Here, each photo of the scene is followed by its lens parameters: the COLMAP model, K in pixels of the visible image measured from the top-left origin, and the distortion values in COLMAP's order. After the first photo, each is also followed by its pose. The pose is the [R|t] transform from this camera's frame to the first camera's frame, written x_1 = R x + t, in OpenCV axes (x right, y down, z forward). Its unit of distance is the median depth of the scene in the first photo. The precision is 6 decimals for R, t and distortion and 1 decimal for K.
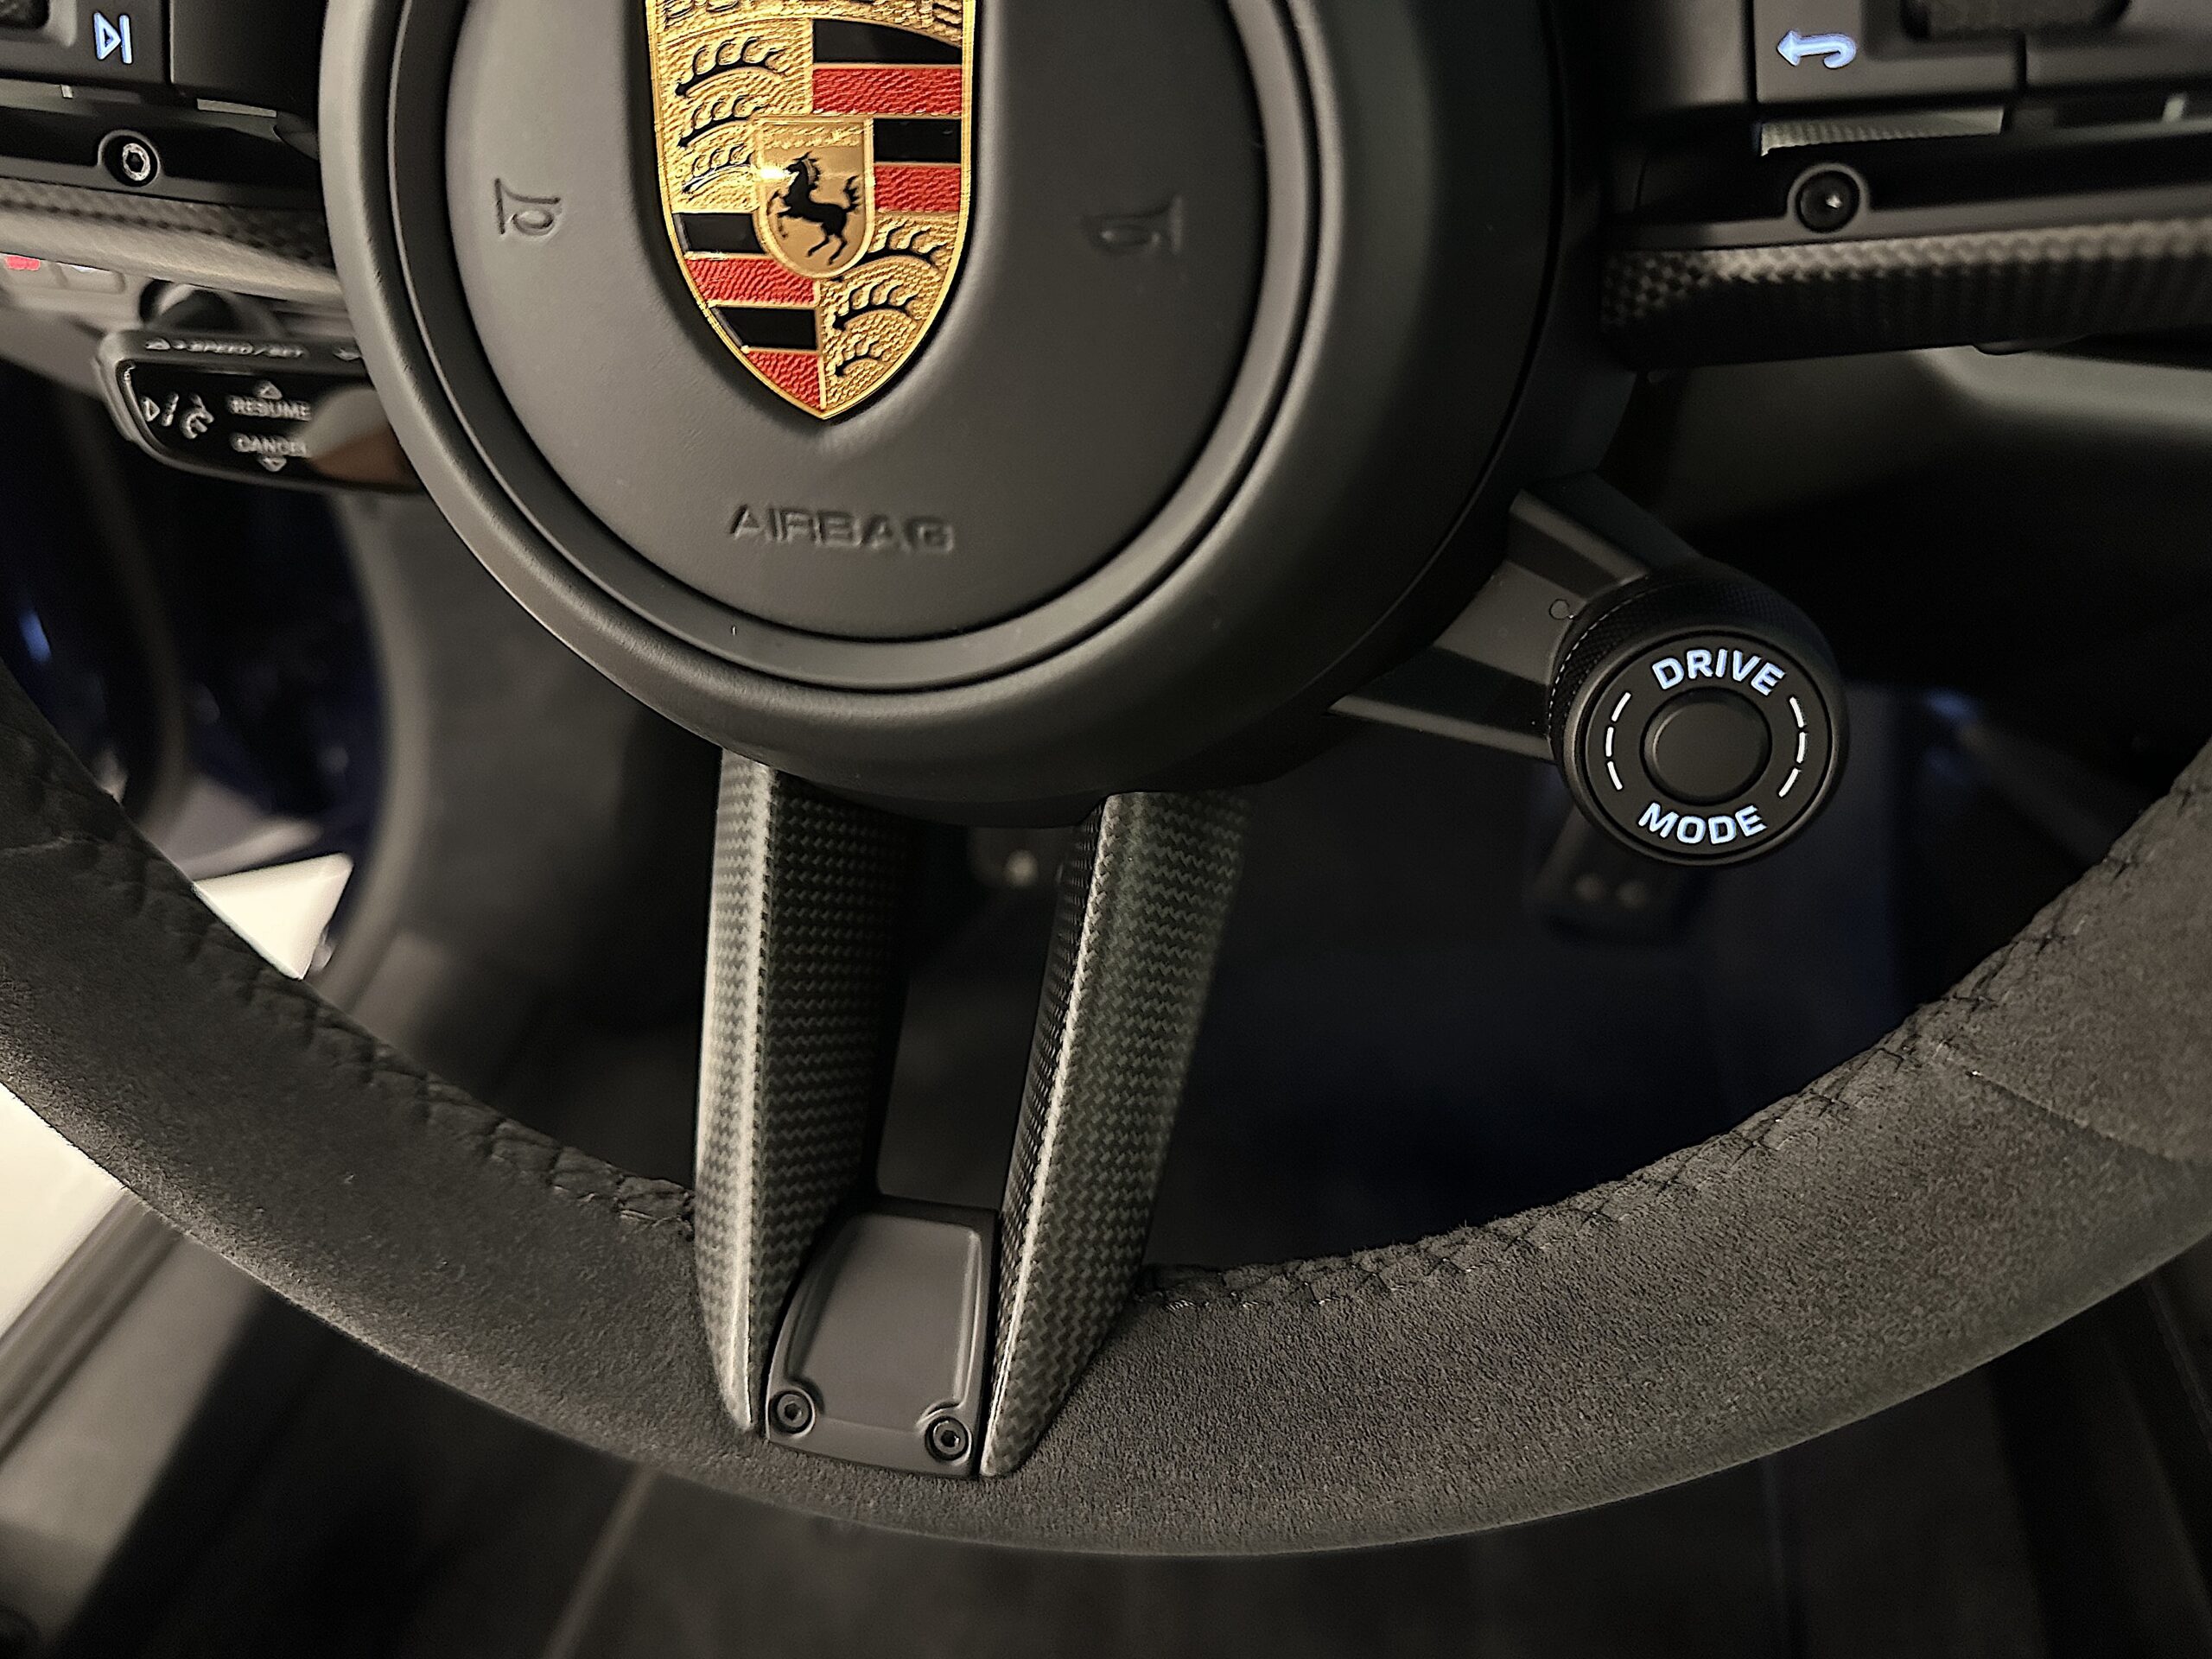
lens RADIAL K [[1521.2, 0, 1106.0], [0, 1521.2, 829.5], [0, 0, 1]] dist [0.002225, -0.040068]
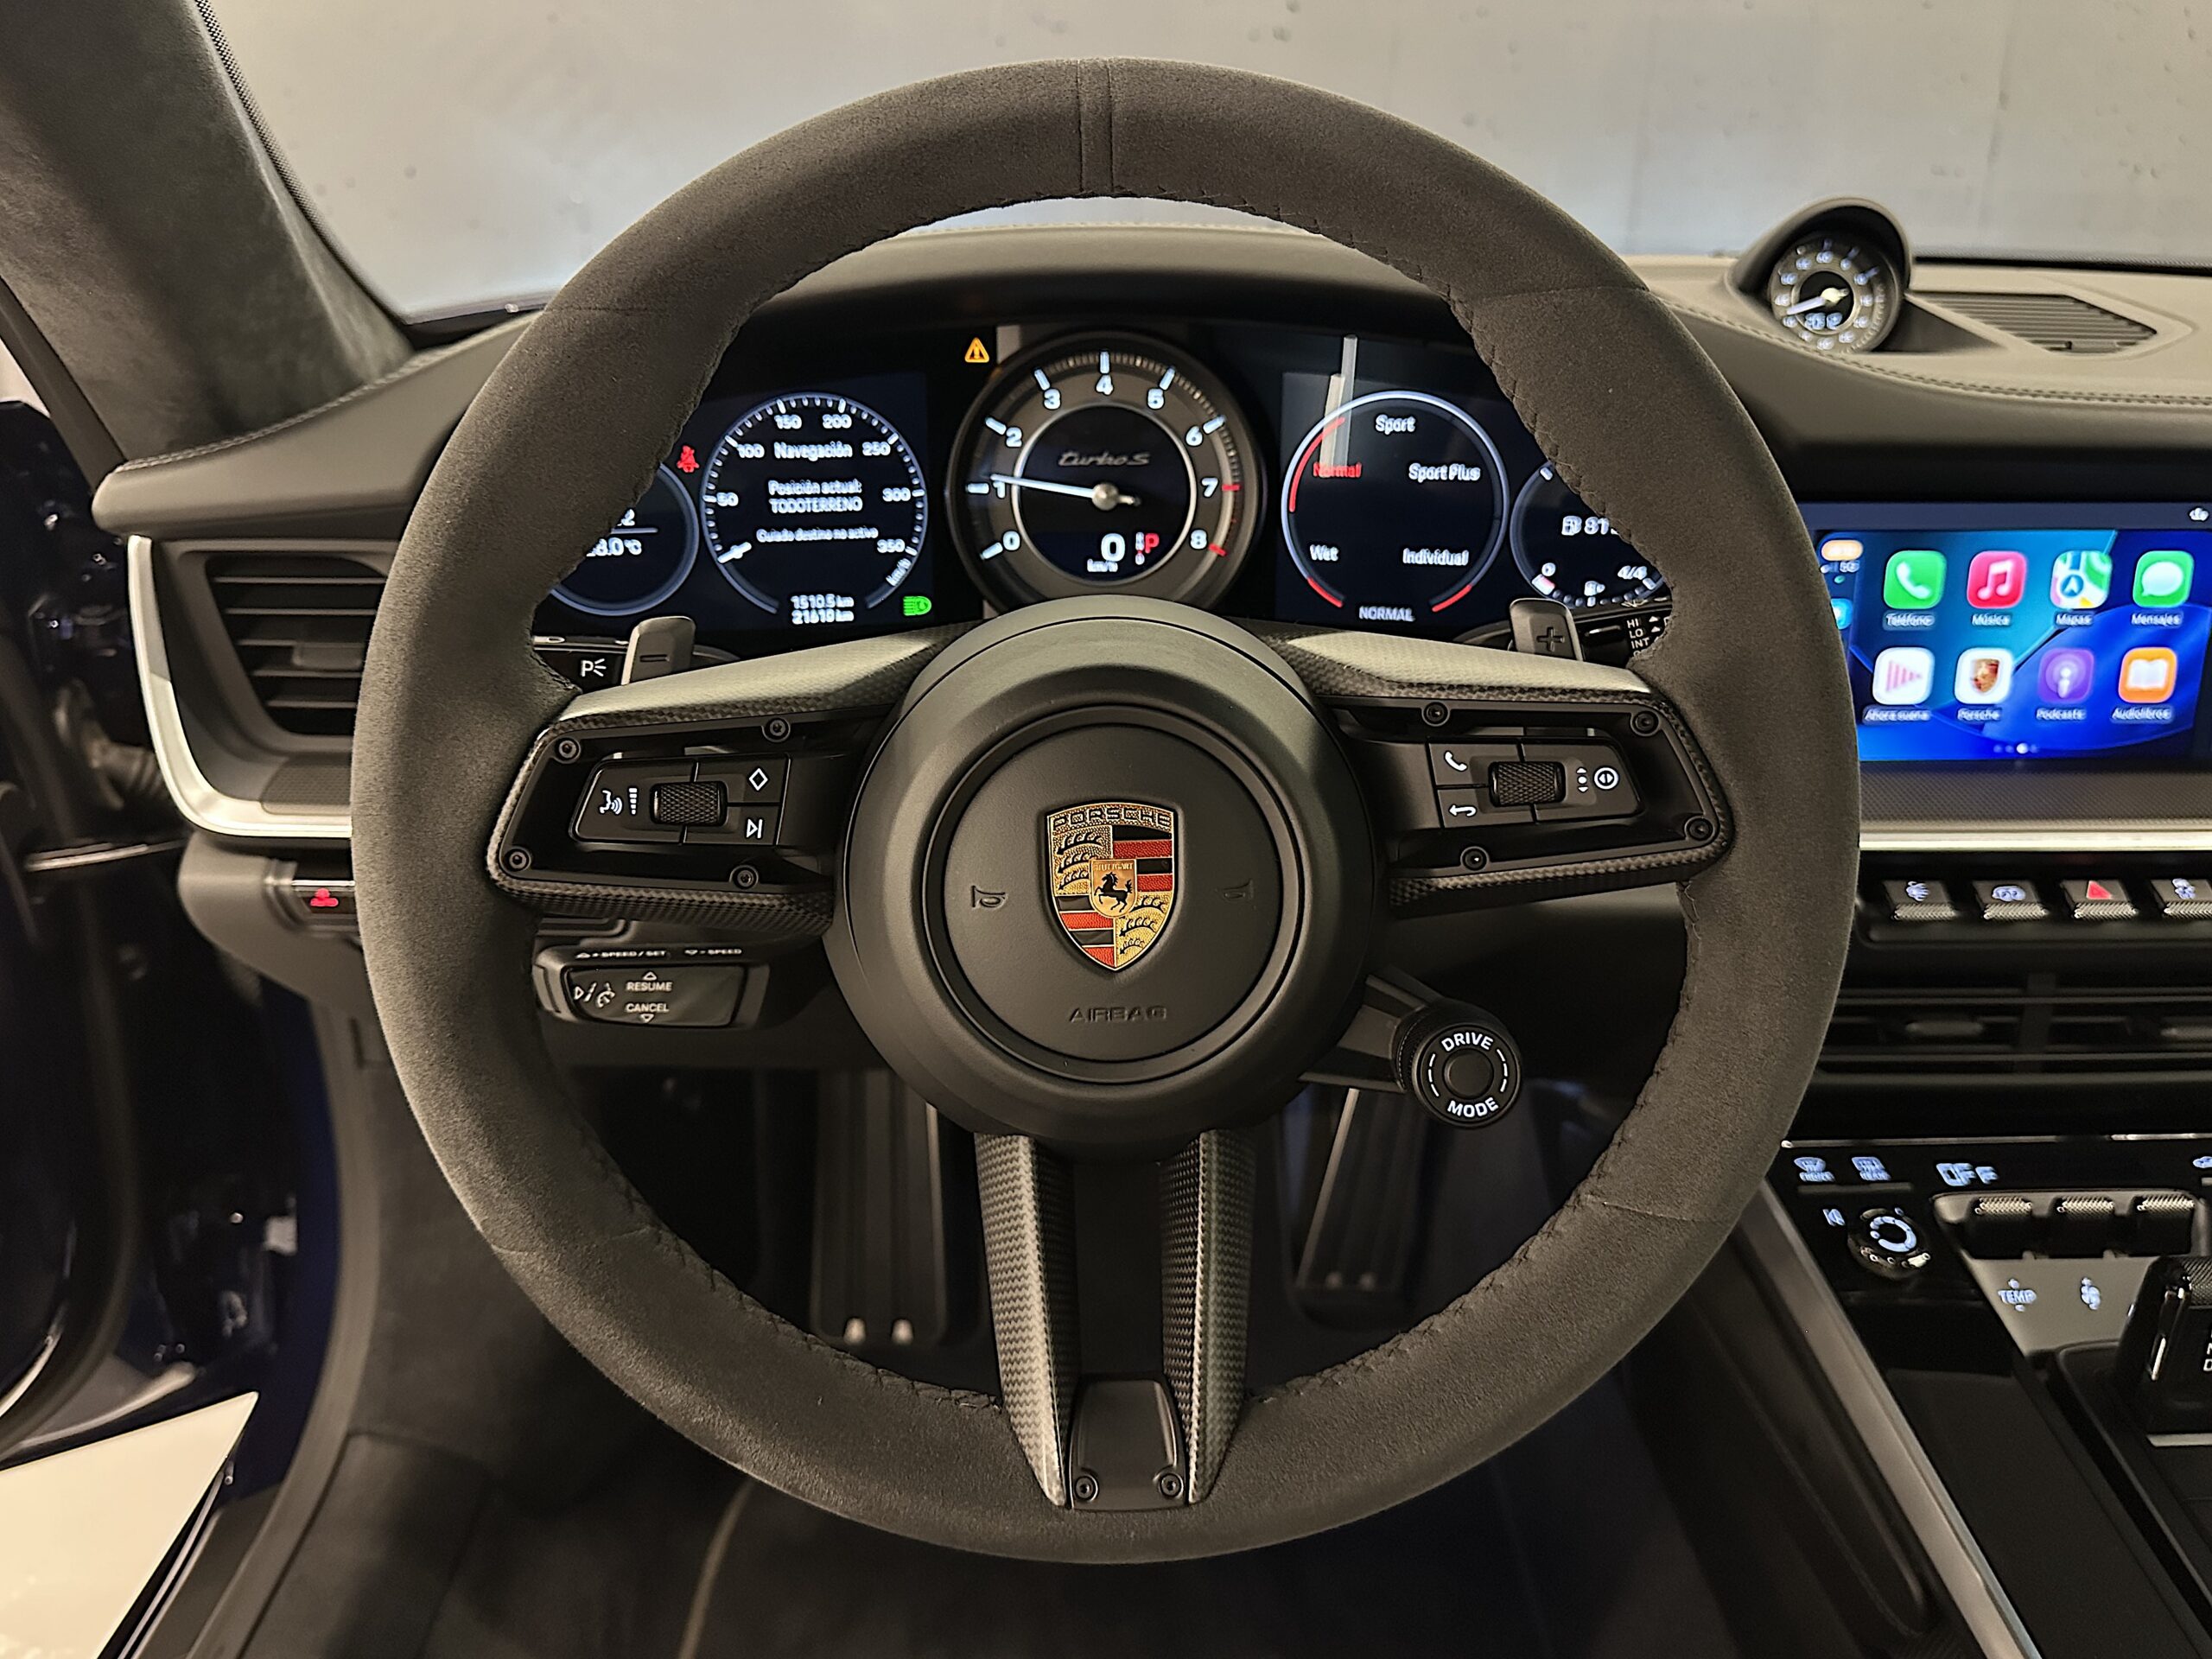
lens RADIAL K [[1493.3, 0, 1106.0], [0, 1493.3, 829.5], [0, 0, 1]] dist [0.043805, -0.004909]
pose [[0.972317, -0.062346, 0.225196, -0.663497], [0.130455, 0.944404, -0.301799, 0.219372], [-0.193860, 0.322823, 0.926393, -1.189601]]
